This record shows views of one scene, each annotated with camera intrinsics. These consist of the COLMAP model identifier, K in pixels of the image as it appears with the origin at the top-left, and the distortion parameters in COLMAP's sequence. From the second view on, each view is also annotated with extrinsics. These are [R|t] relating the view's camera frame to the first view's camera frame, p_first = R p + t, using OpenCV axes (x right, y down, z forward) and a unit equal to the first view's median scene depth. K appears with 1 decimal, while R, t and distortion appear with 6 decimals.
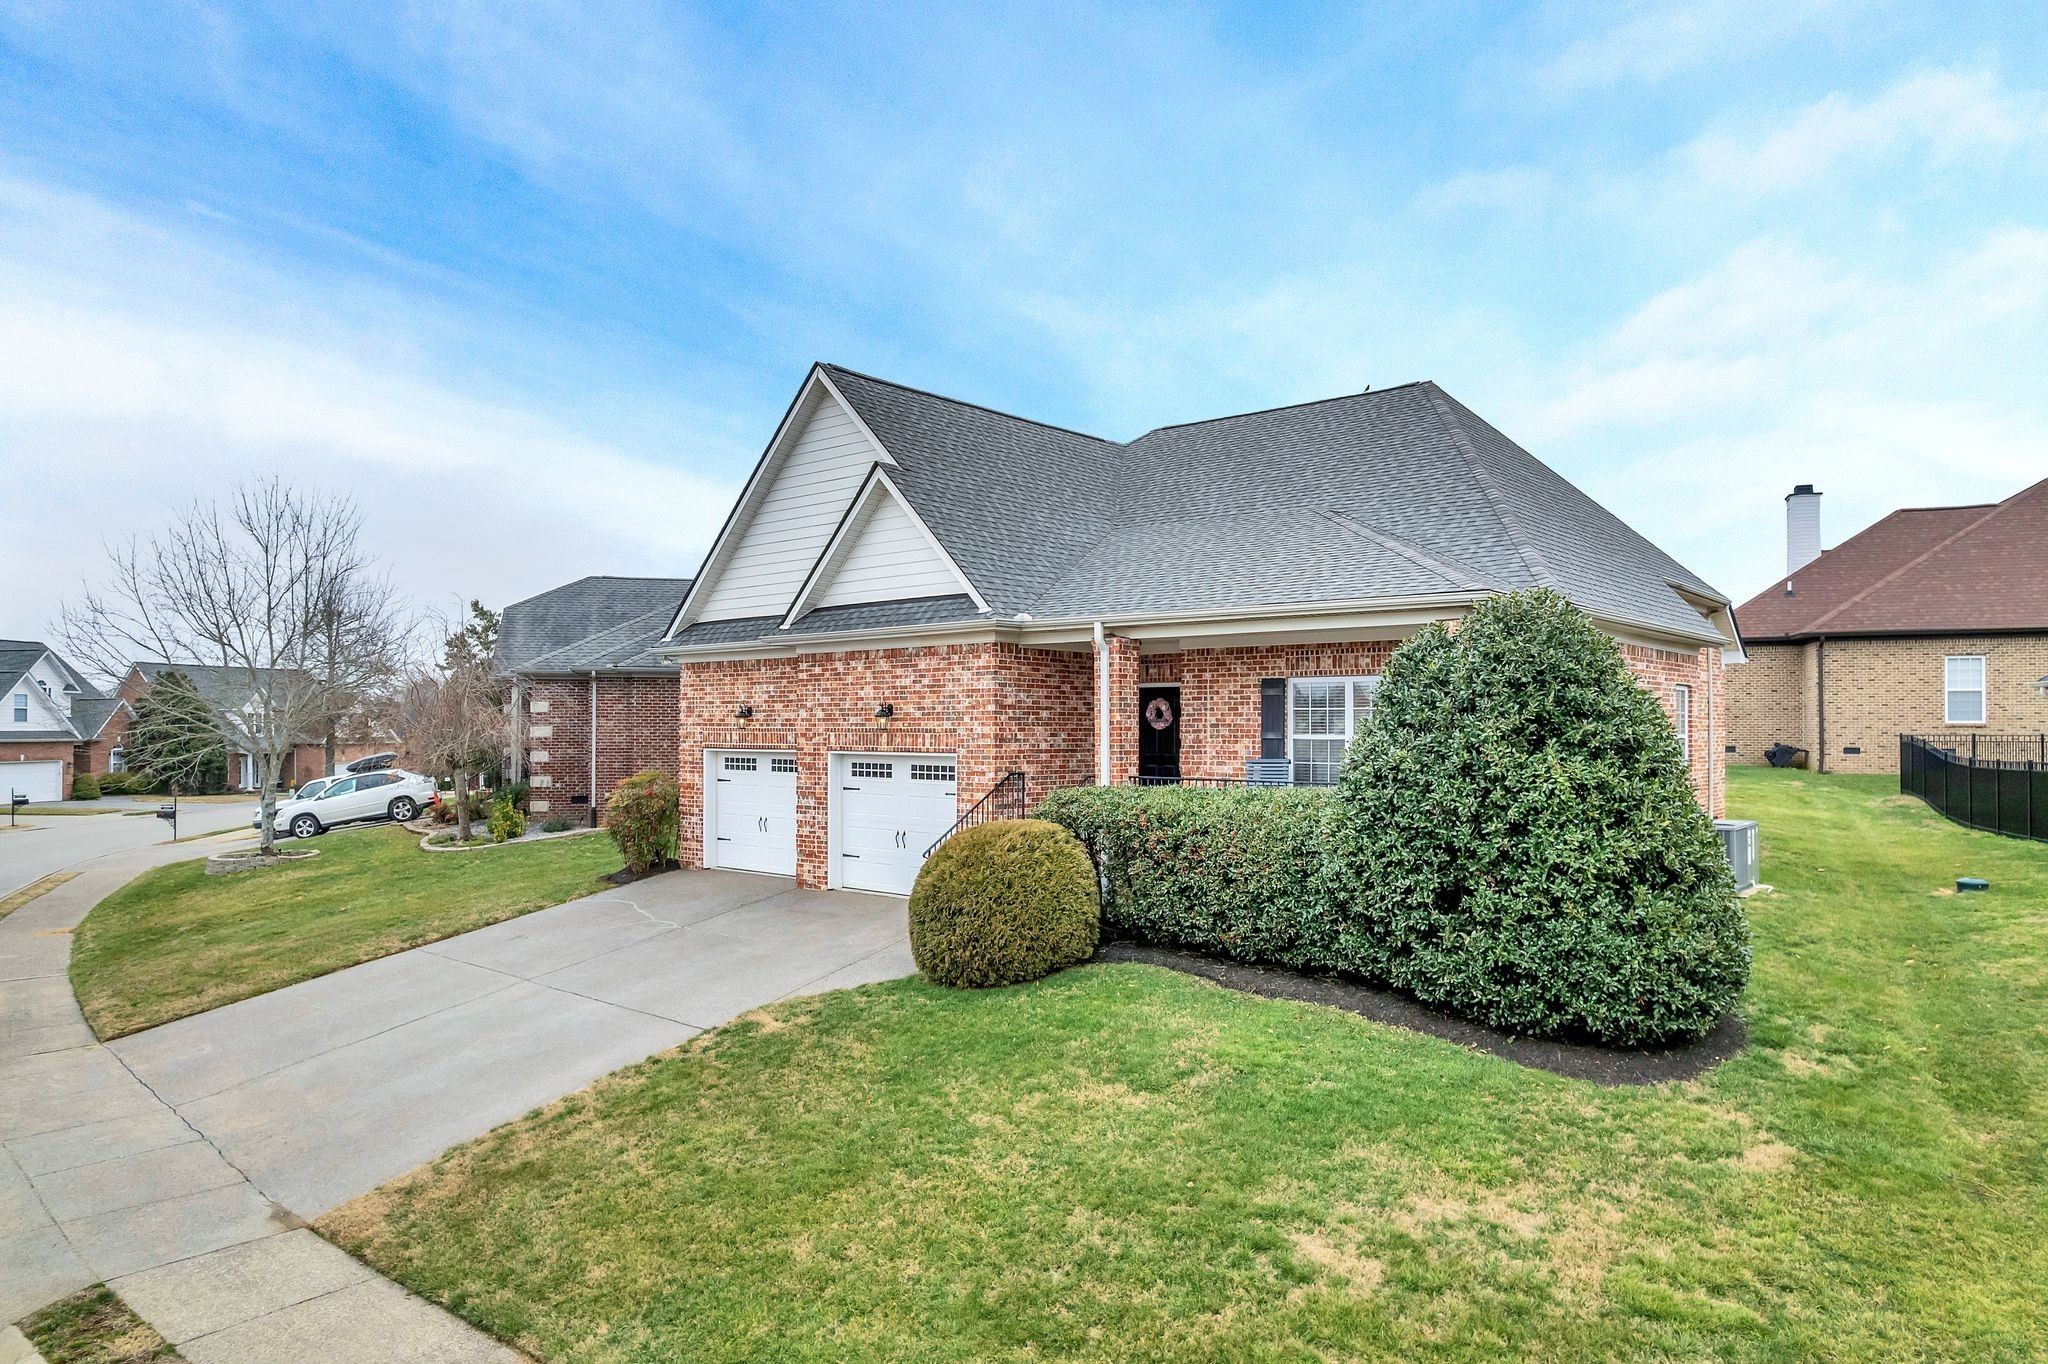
lens RADIAL K [[1327.5, 0, 1042.8], [0, 1327.5, 693.4], [0, 0, 1]] dist [-0.055245, 0.027985]
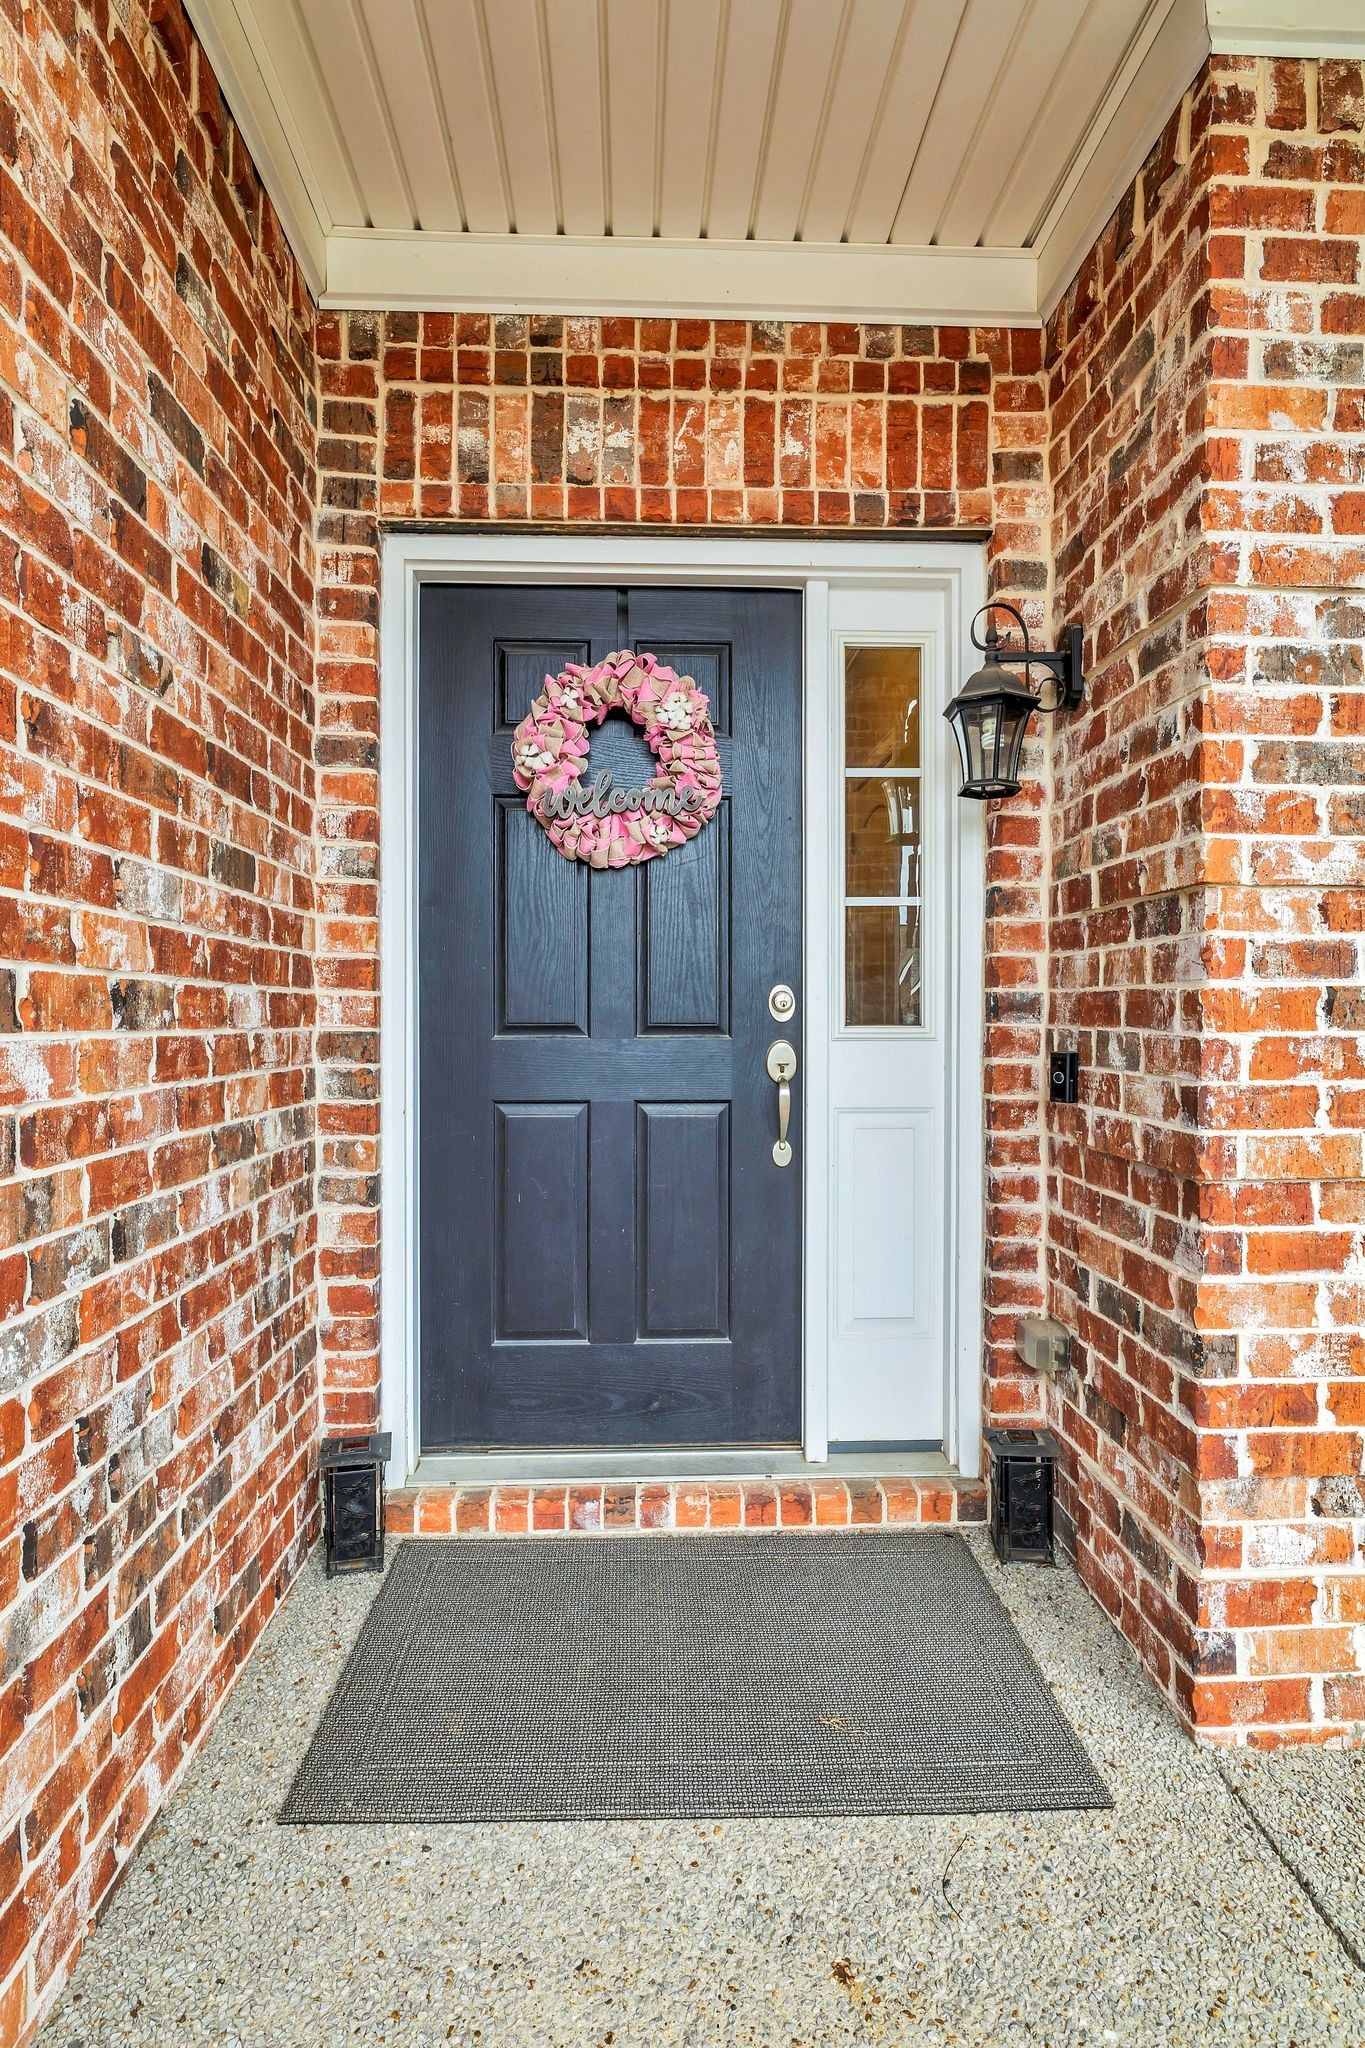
lens RADIAL K [[1032.3, 0, 683.7], [0, 1032.3, 1005.5], [0, 0, 1]] dist [-0.007018, 0.002496]
pose [[0.733956, -0.002078, 0.679193, 0.017188], [-0.014137, 0.999732, 0.018336, 0.041625], [-0.679049, -0.023059, 0.733730, 0.941557]]
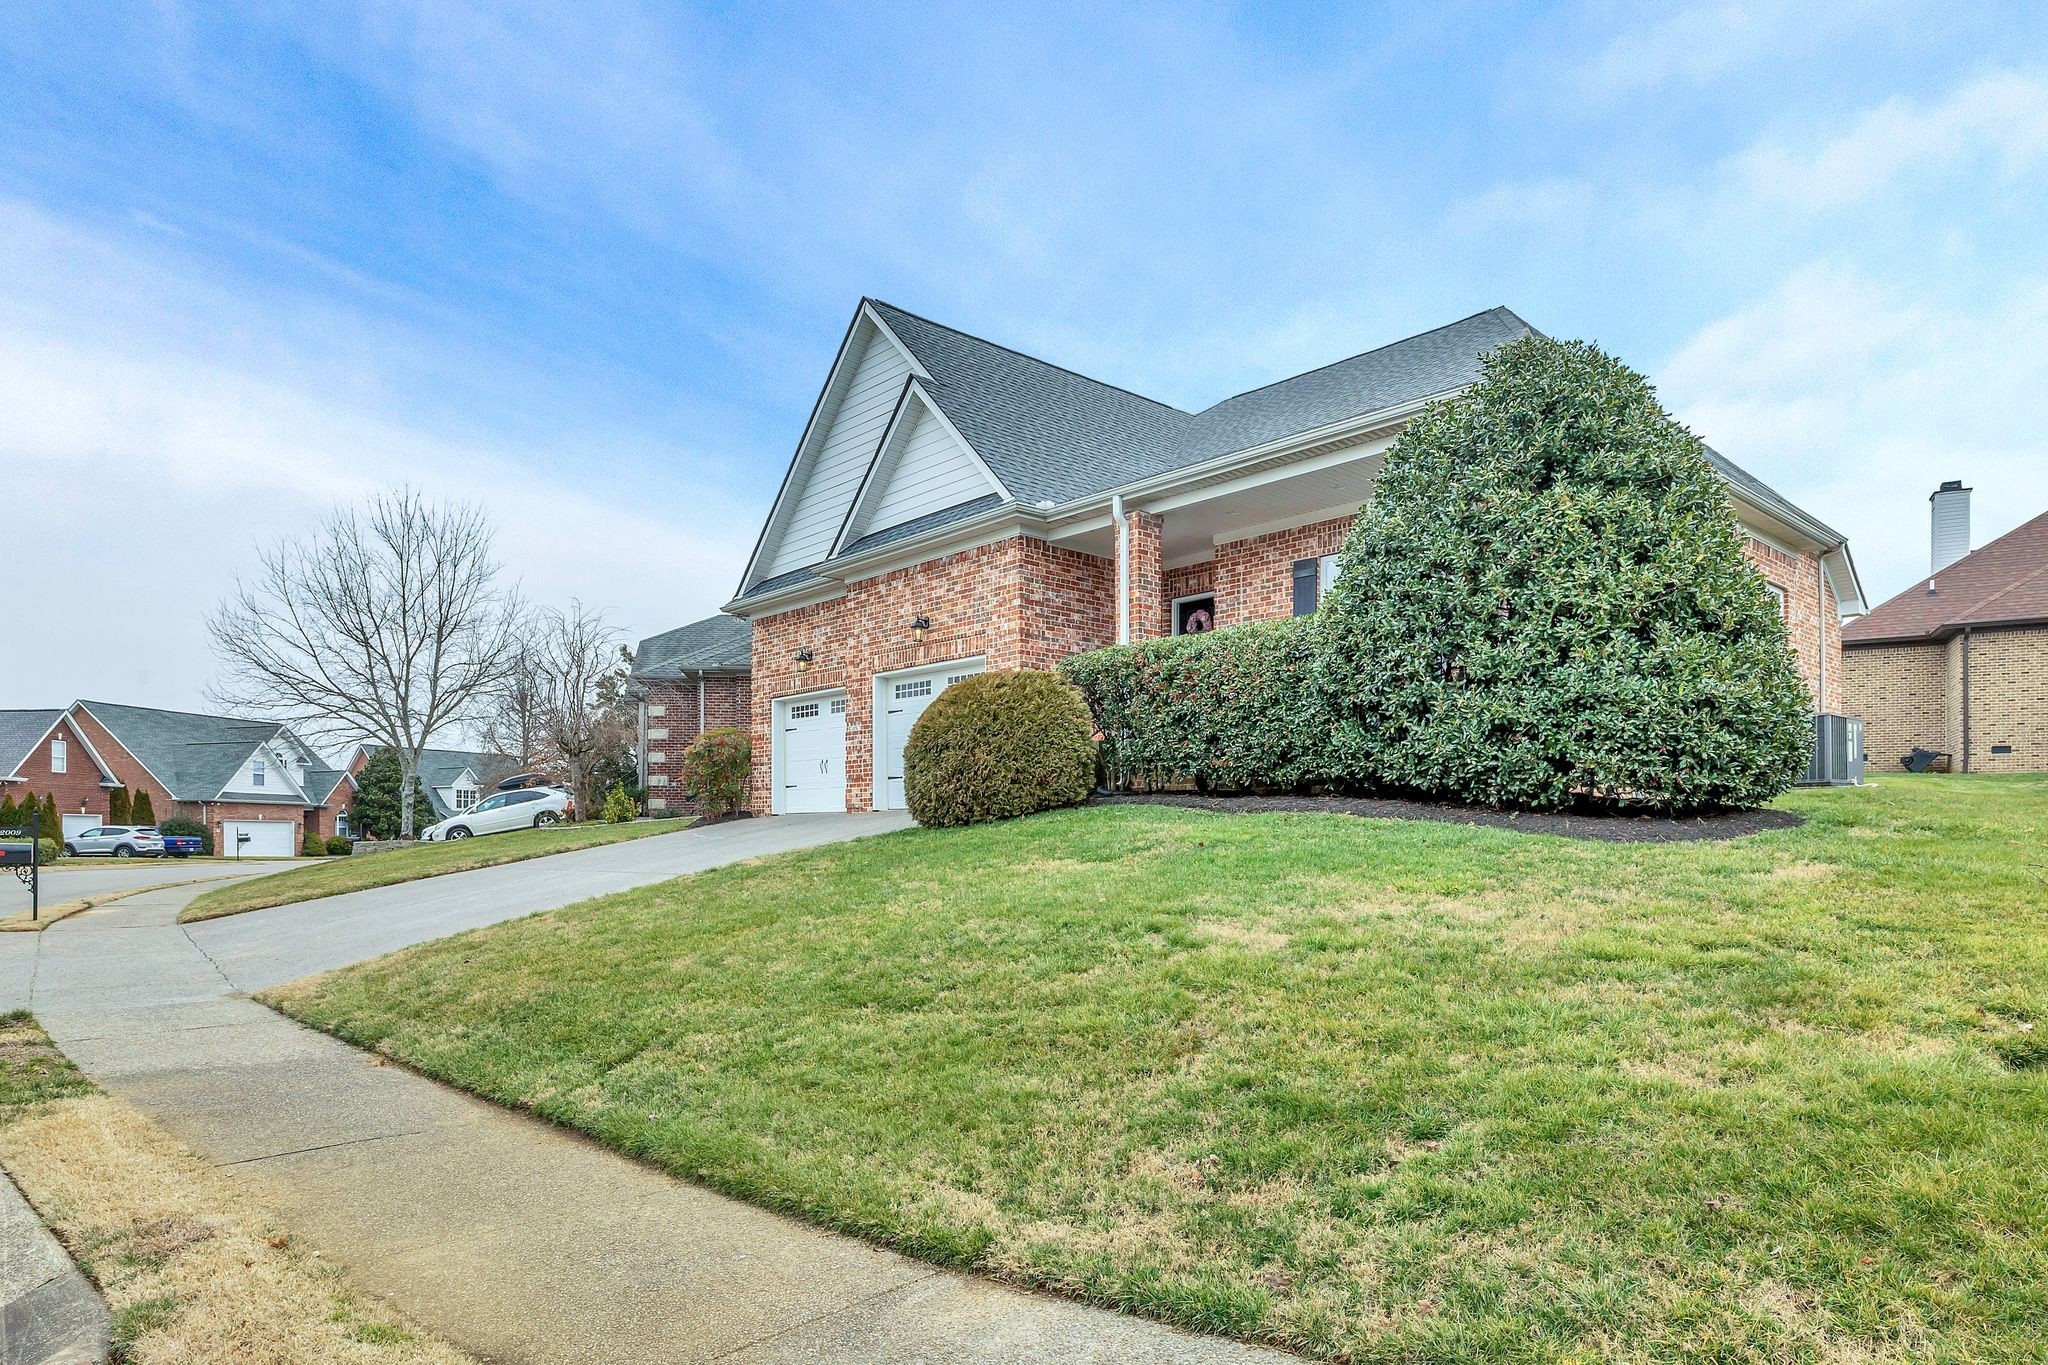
lens RADIAL K [[1225.3, 0, 1039.8], [0, 1225.3, 829.2], [0, 0, 1]] dist [-0.009799, -0.001348]
pose [[0.991896, -0.002032, -0.127037, 0.088124], [0.003805, 0.999899, 0.013718, 0.157467], [0.126996, -0.014090, 0.991803, 0.088908]]
